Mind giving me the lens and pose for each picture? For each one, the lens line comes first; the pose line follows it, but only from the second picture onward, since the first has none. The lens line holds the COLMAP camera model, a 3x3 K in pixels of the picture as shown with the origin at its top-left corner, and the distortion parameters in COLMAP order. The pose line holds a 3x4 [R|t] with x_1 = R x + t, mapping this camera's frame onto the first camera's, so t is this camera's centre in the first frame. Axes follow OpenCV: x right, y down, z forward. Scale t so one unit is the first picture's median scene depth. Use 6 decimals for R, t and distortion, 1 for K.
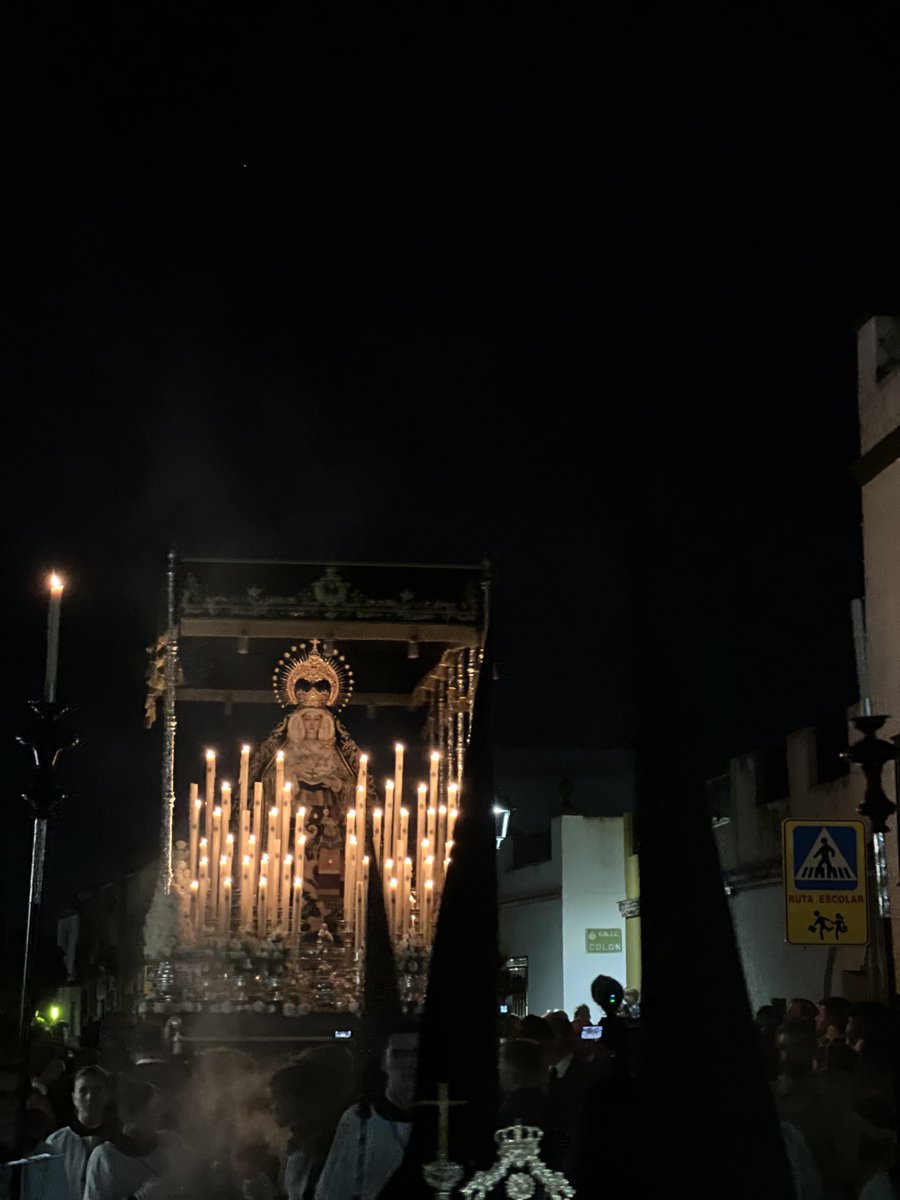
lens RADIAL K [[2717.8, 0, 450.0], [0, 2717.8, 600.0], [0, 0, 1]] dist [-0.365643, 9.633687]
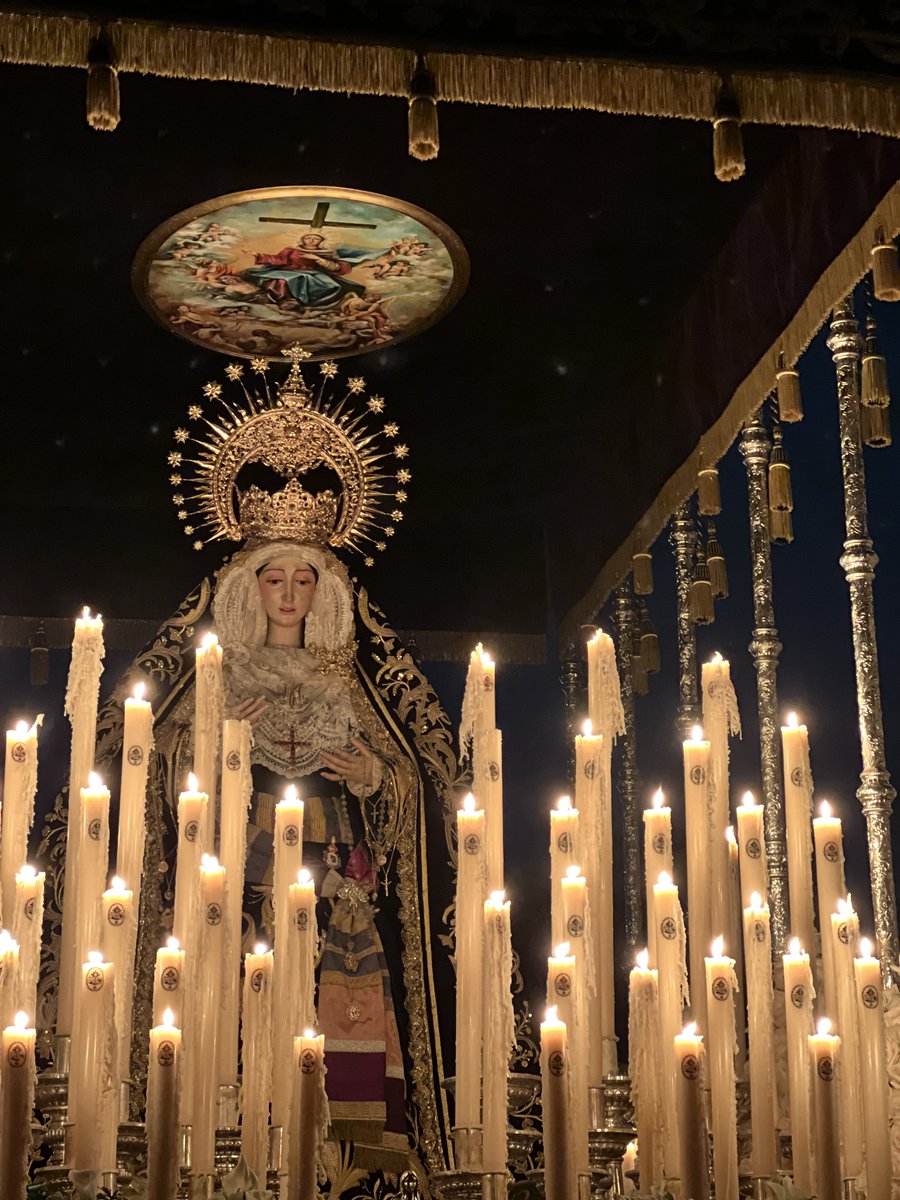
lens RADIAL K [[2717.8, 0, 450.0], [0, 2717.8, 600.0], [0, 0, 1]] dist [-0.365643, 9.633687]
pose [[0.997288, -0.001175, 0.073582, -0.055409], [0.011893, 0.989304, -0.145386, 0.094283], [-0.072624, 0.145867, 0.986635, 0.673376]]
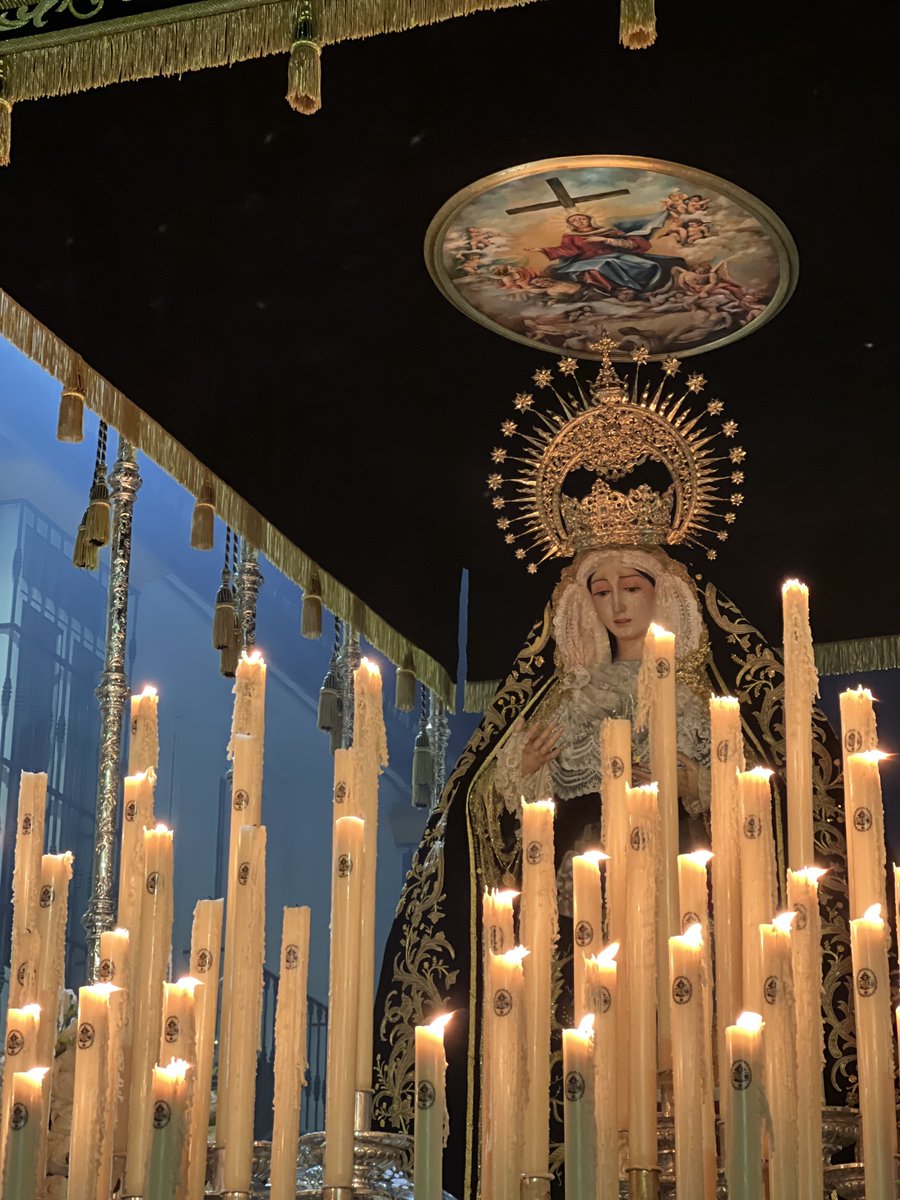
lens RADIAL K [[2717.8, 0, 450.0], [0, 2717.8, 600.0], [0, 0, 1]] dist [-0.365643, 9.633687]
pose [[0.898828, -0.160959, -0.407677, 0.055372], [0.082920, 0.975778, -0.202438, 0.104527], [0.430387, 0.148152, 0.890403, 0.722558]]
